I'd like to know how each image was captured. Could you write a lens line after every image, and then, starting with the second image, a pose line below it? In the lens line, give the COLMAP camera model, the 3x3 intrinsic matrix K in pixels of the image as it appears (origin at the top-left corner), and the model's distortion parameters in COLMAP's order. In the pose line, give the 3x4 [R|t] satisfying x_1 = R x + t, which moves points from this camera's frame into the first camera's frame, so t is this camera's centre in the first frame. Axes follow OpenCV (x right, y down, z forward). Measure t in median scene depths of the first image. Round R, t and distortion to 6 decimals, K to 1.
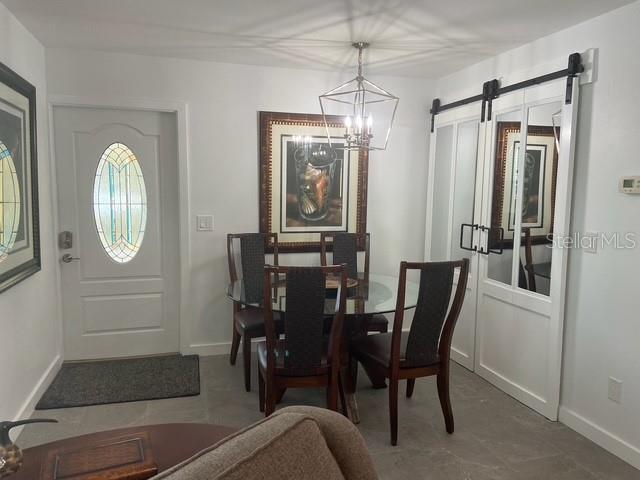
lens RADIAL K [[478.9, 0, 313.1], [0, 478.9, 235.4], [0, 0, 1]] dist [0.118679, -0.150852]
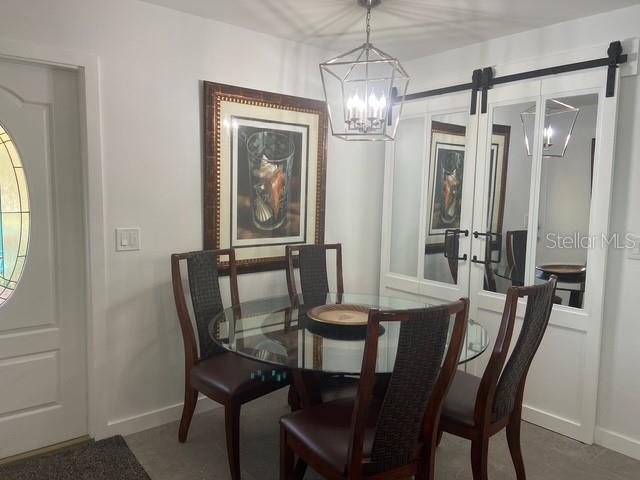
lens RADIAL K [[478.9, 0, 314.5], [0, 478.9, 237.0], [0, 0, 1]] dist [0.118679, -0.150852]
pose [[0.921953, -0.034247, 0.385786, -0.248275], [0.034105, 0.999392, 0.007213, -0.024716], [-0.385798, 0.006507, 0.922560, 0.273816]]
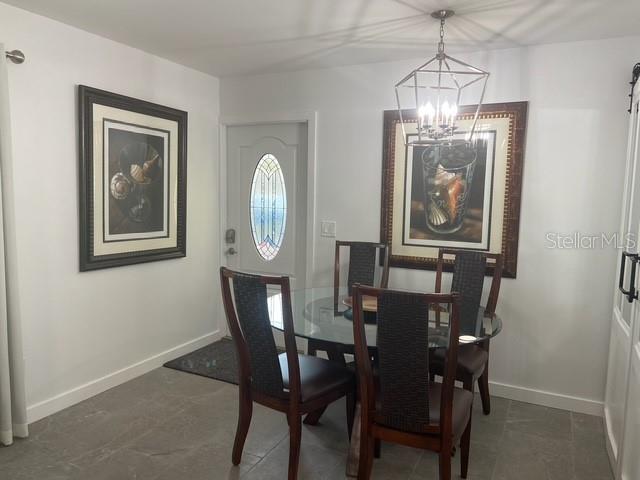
lens RADIAL K [[478.9, 0, 315.5], [0, 478.9, 236.5], [0, 0, 1]] dist [0.118679, -0.150852]
pose [[0.745421, 0.065058, -0.663411, 0.423854], [-0.080643, 0.996718, 0.007133, -0.014645], [0.661698, 0.048182, 0.748221, 0.237456]]
